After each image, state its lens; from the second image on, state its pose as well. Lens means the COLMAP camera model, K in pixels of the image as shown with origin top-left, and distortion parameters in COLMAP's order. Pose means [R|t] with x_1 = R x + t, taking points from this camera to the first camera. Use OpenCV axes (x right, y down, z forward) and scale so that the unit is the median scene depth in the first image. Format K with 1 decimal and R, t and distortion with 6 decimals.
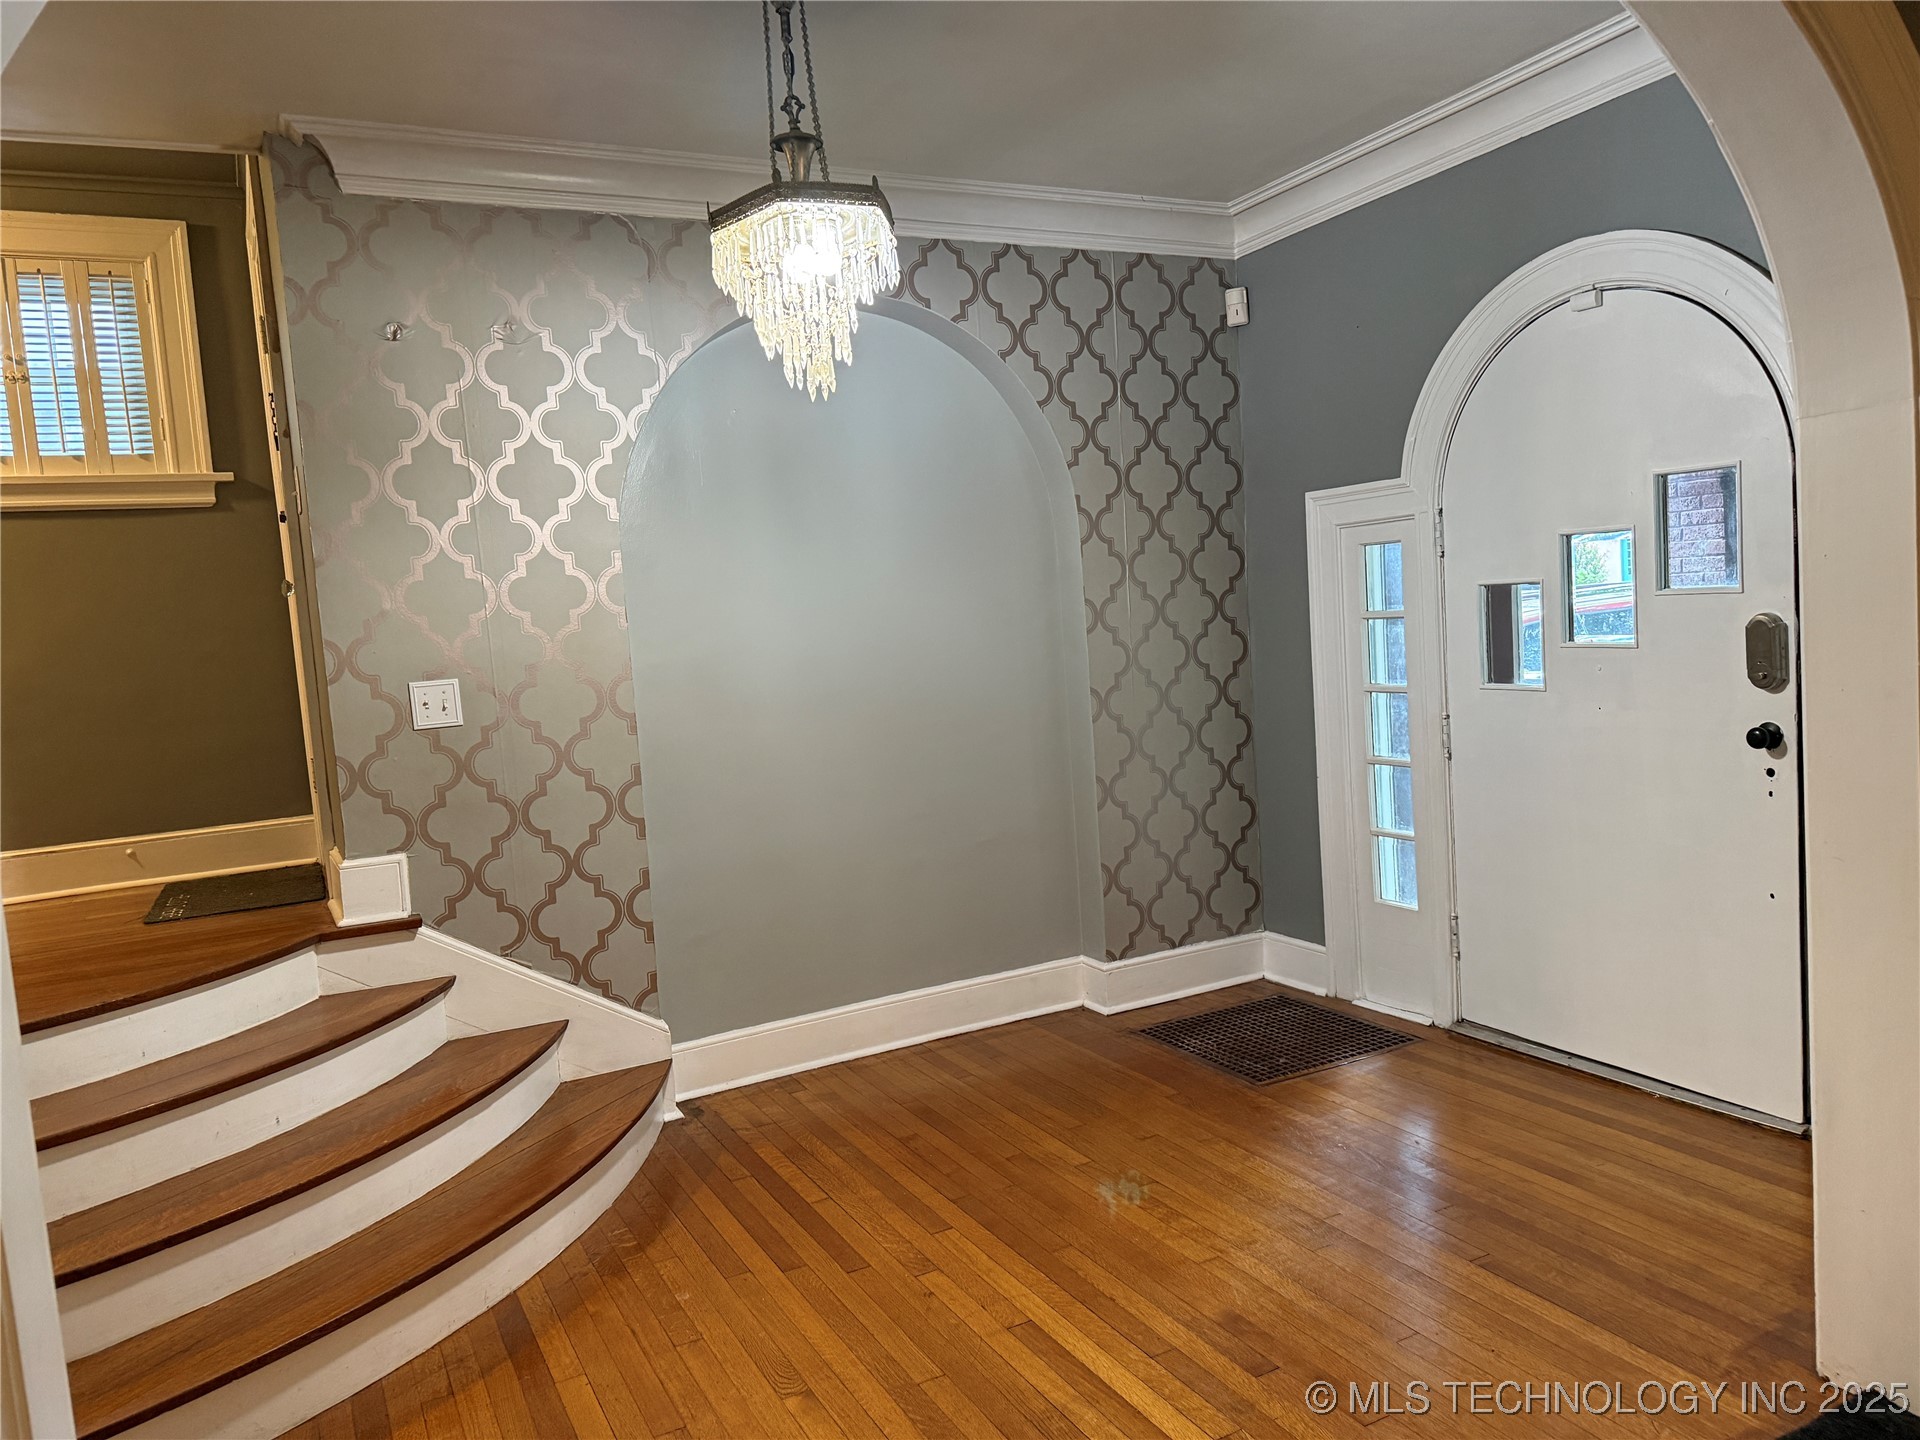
lens RADIAL K [[1348.1, 0, 969.9], [0, 1348.1, 724.1], [0, 0, 1]] dist [0.057643, -0.019475]
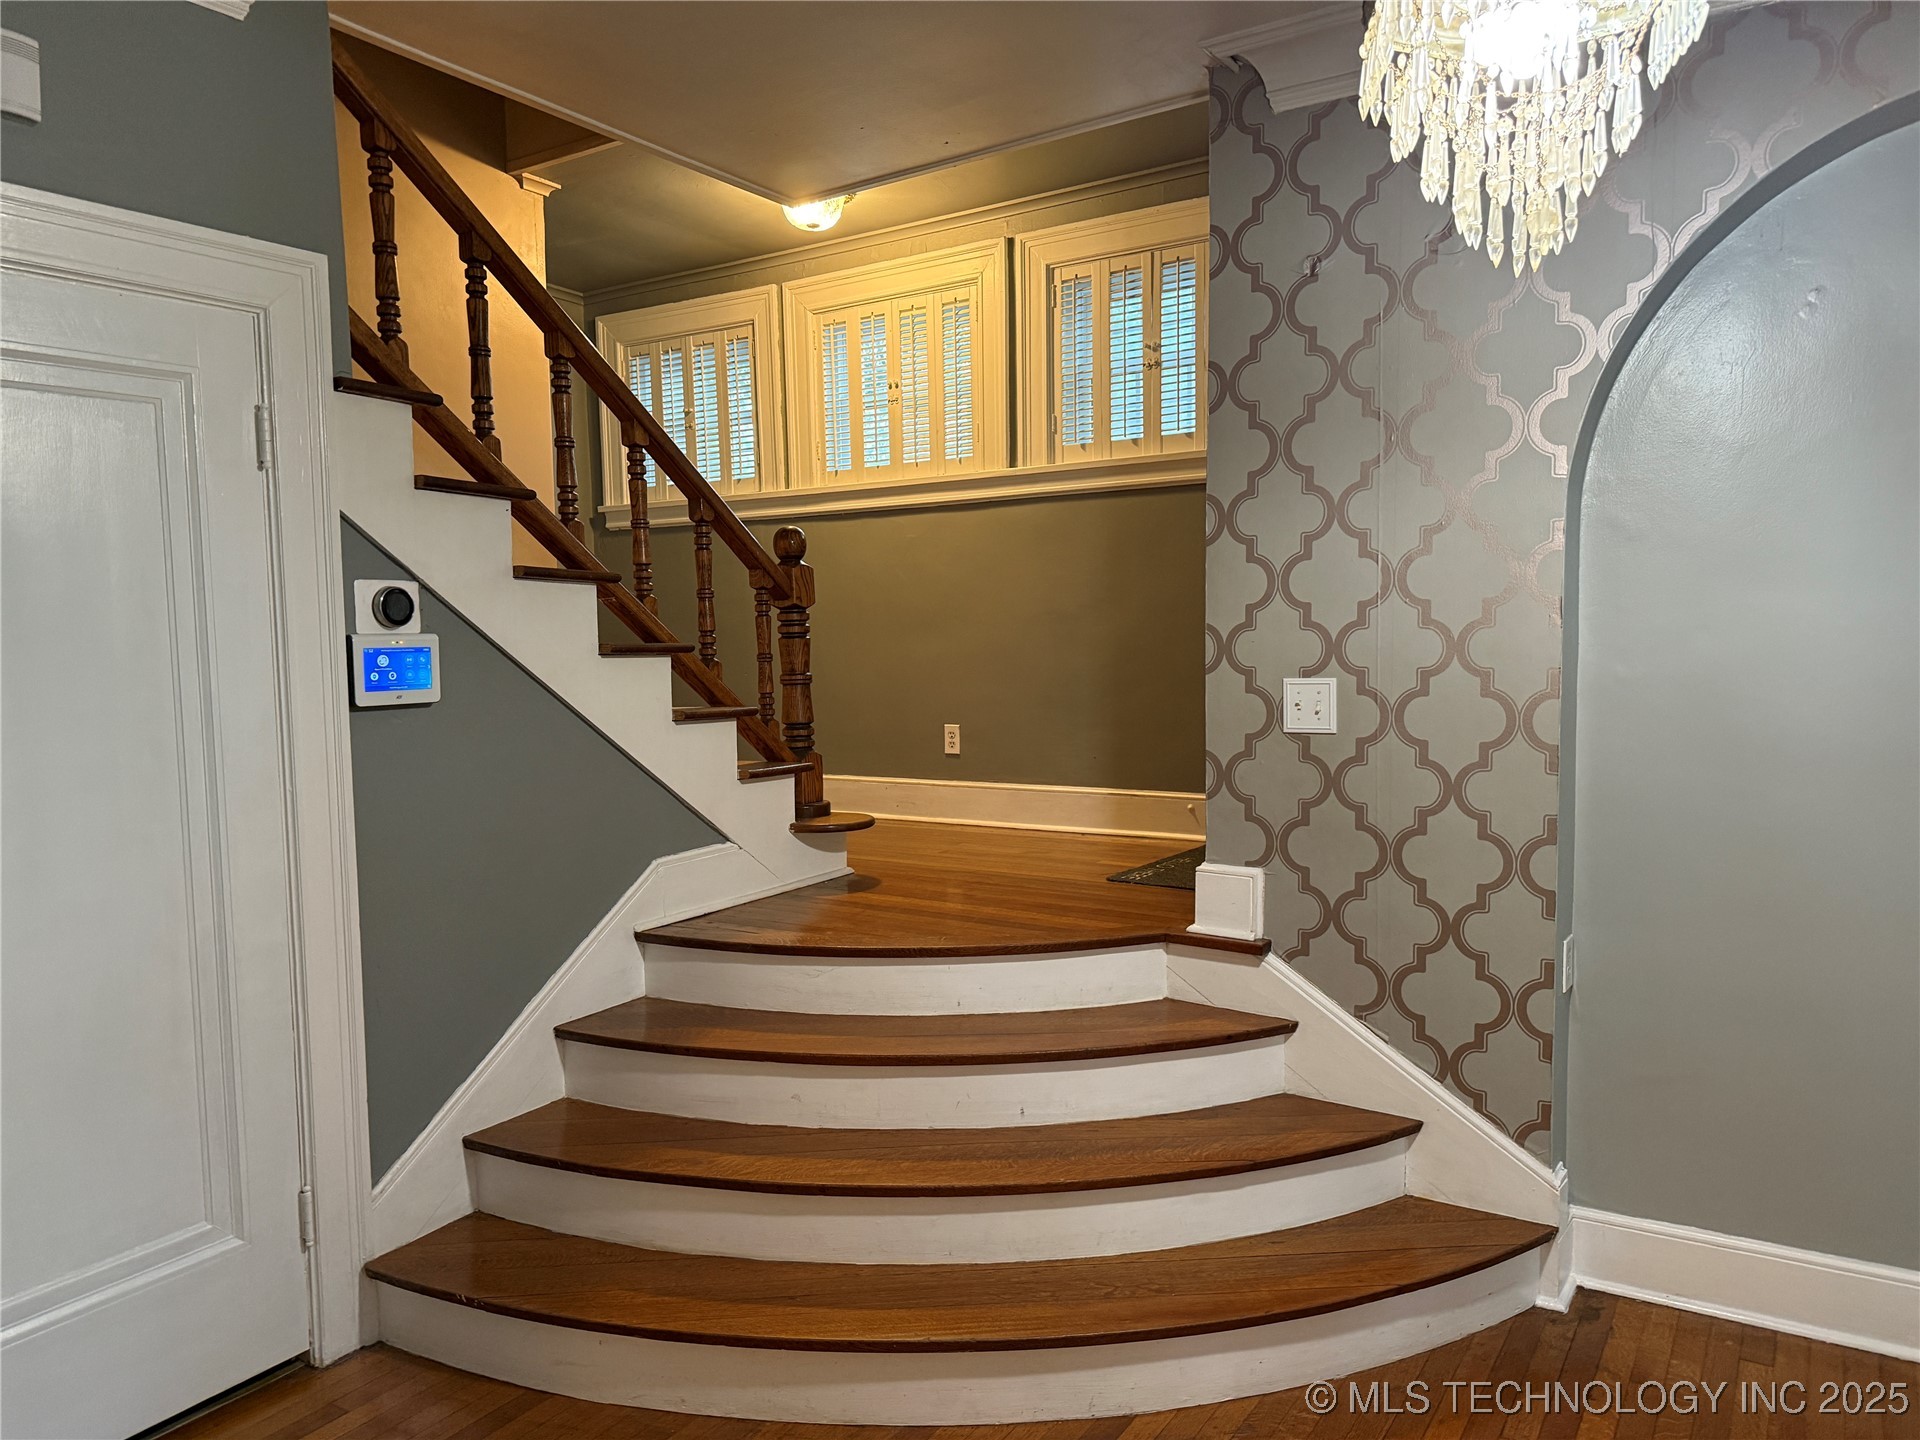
lens RADIAL K [[1348.1, 0, 961.7], [0, 1348.1, 728.1], [0, 0, 1]] dist [0.057643, -0.019475]
pose [[0.488346, 0.131381, -0.862703, 0.228205], [-0.085699, 0.991043, 0.102415, -0.066825], [0.868432, 0.023918, 0.495231, 0.377816]]
